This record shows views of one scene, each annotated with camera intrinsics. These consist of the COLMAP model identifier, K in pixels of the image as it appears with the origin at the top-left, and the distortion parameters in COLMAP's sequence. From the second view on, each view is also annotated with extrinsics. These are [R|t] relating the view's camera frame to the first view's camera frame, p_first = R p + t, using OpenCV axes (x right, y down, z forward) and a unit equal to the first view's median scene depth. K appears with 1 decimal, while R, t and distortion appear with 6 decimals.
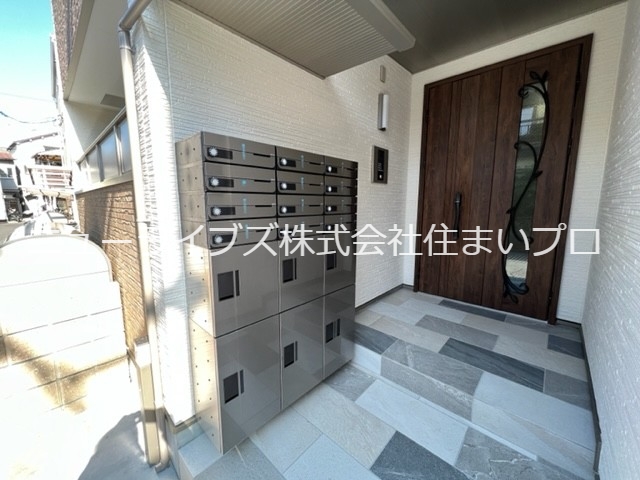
lens RADIAL K [[257.1, 0, 320.3], [0, 257.1, 236.0], [0, 0, 1]] dist [-0.003459, 0.000209]
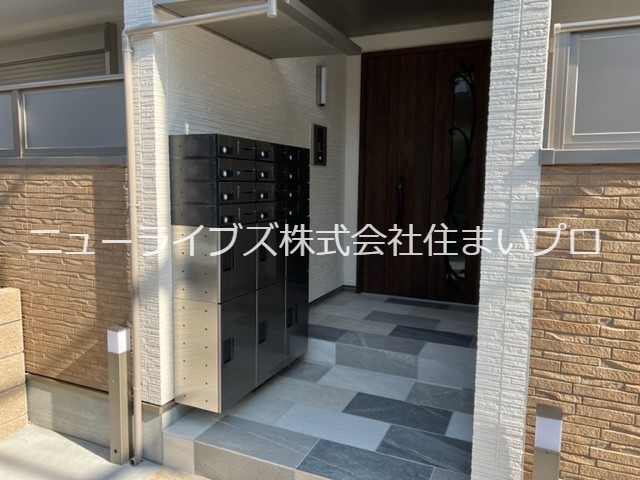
lens RADIAL K [[480.9, 0, 318.8], [0, 480.9, 240.0], [0, 0, 1]] dist [0.014320, 0.000448]
pose [[0.949075, -0.030133, 0.313605, -0.343996], [0.033655, 0.999417, -0.005823, 0.067863], [-0.313247, 0.016080, 0.949536, -0.650010]]
